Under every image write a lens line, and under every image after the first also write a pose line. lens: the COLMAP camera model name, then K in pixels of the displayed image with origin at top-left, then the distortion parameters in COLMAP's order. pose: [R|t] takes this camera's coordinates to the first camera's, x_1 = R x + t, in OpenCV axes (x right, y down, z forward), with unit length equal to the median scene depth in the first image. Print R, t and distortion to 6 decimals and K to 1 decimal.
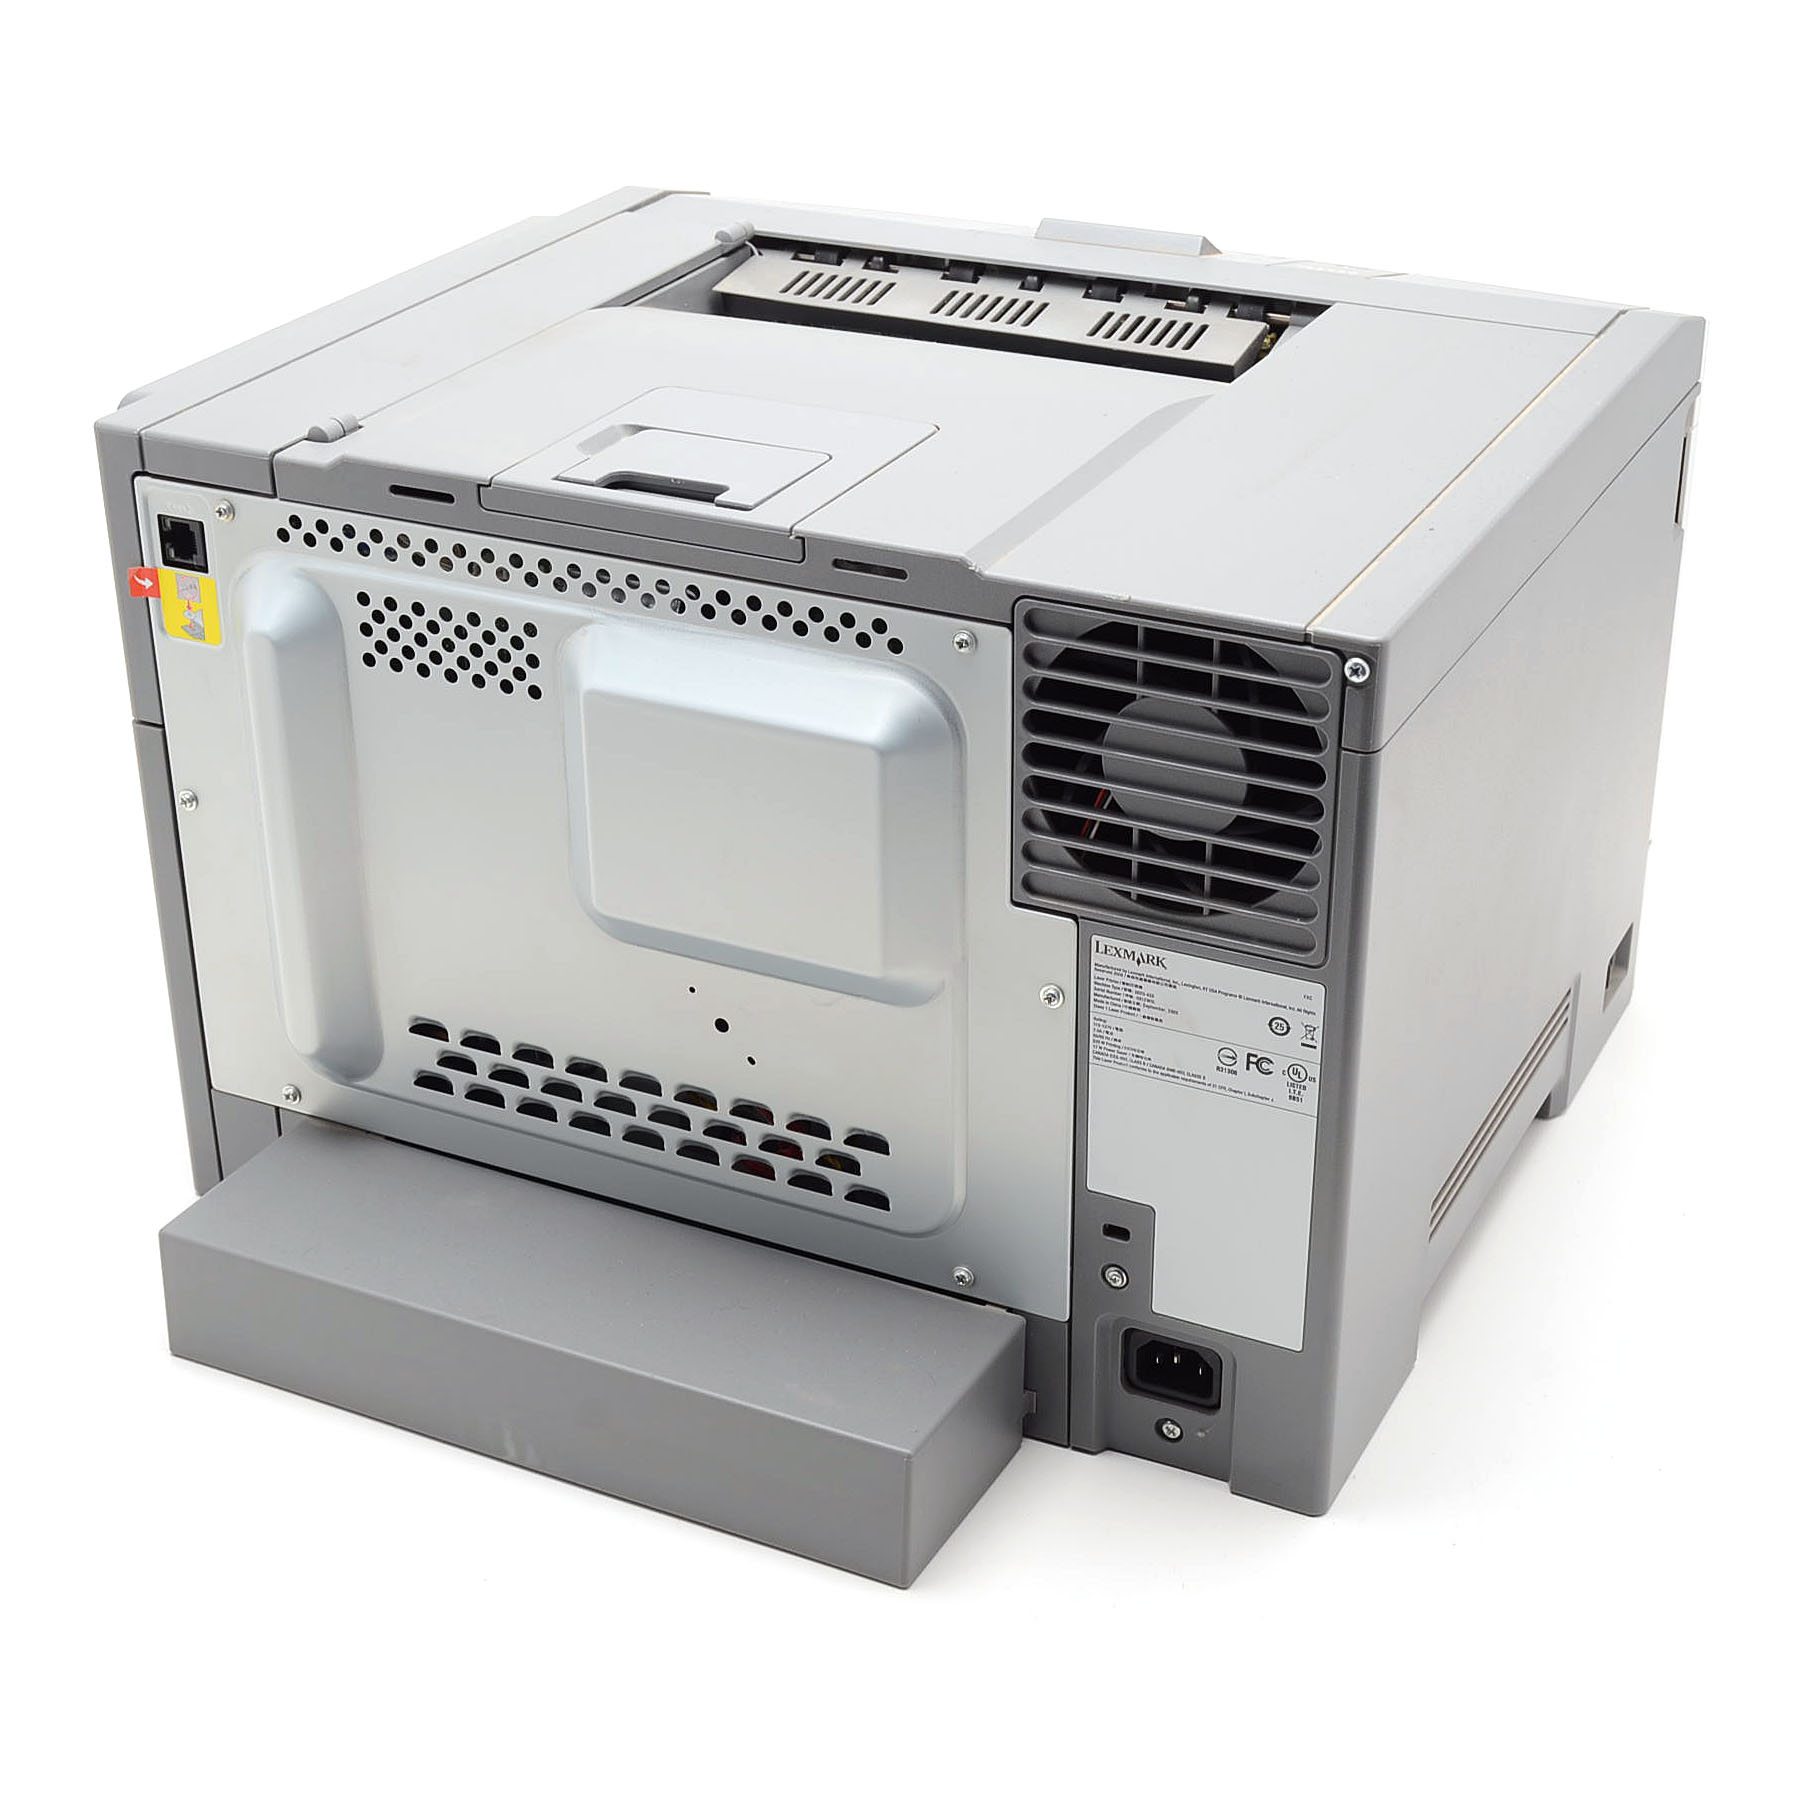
lens RADIAL K [[3086.9, 0, 898.0], [0, 3086.9, 898.1], [0, 0, 1]] dist [-0.339175, 0.000000]
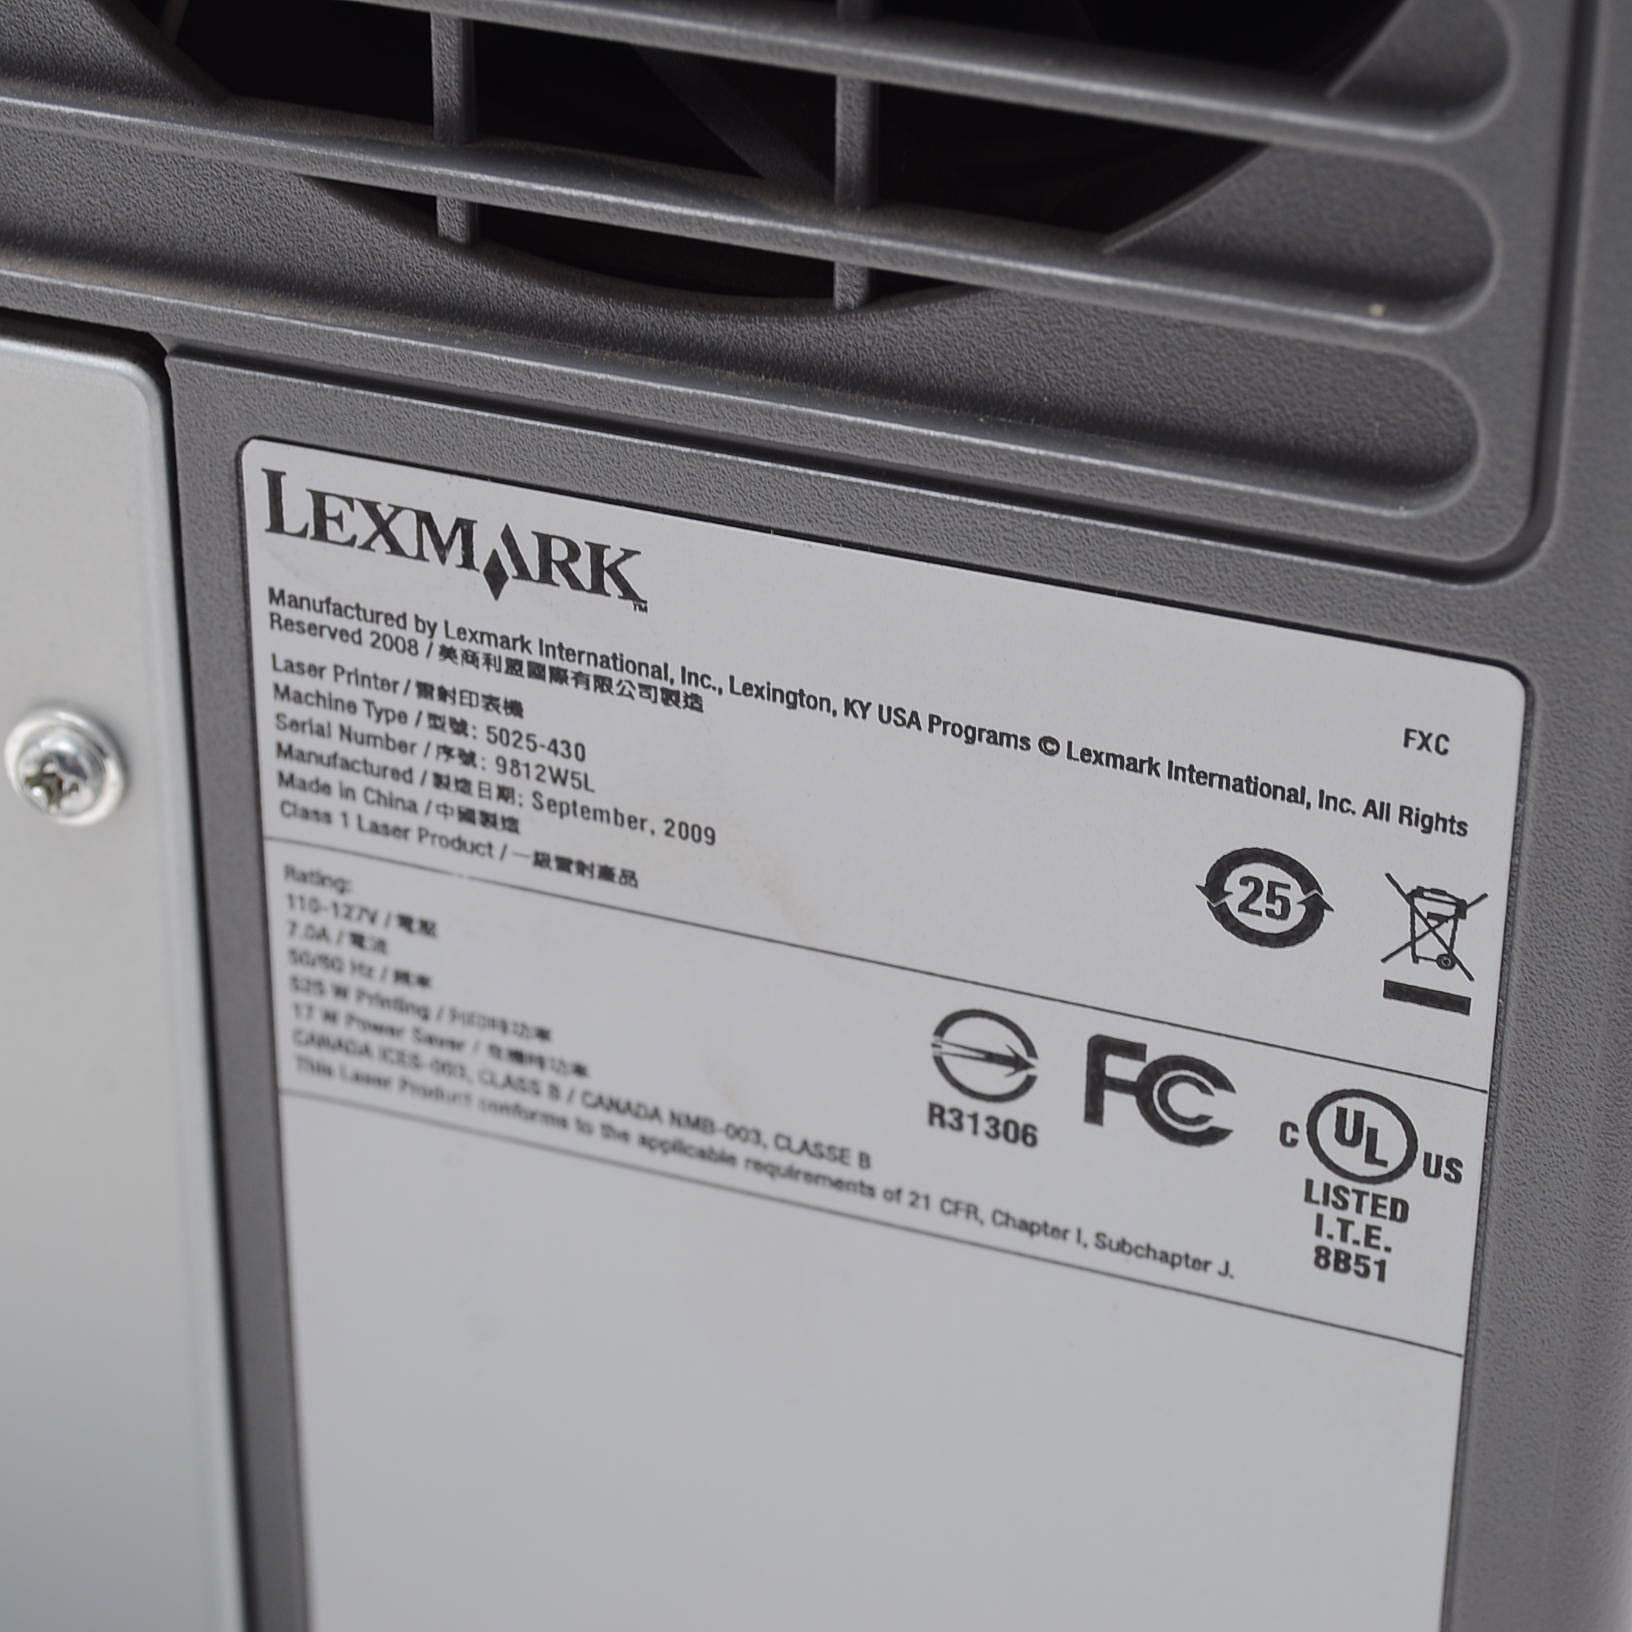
lens RADIAL K [[5169.4, 0, 815.9], [0, 5169.4, 815.8], [0, 0, 1]] dist [-0.083197, 0.000000]
pose [[0.993864, -0.041192, 0.102650, 0.064653], [0.033688, 0.996705, 0.073790, 0.012754], [-0.105351, -0.069879, 0.991977, 0.685366]]
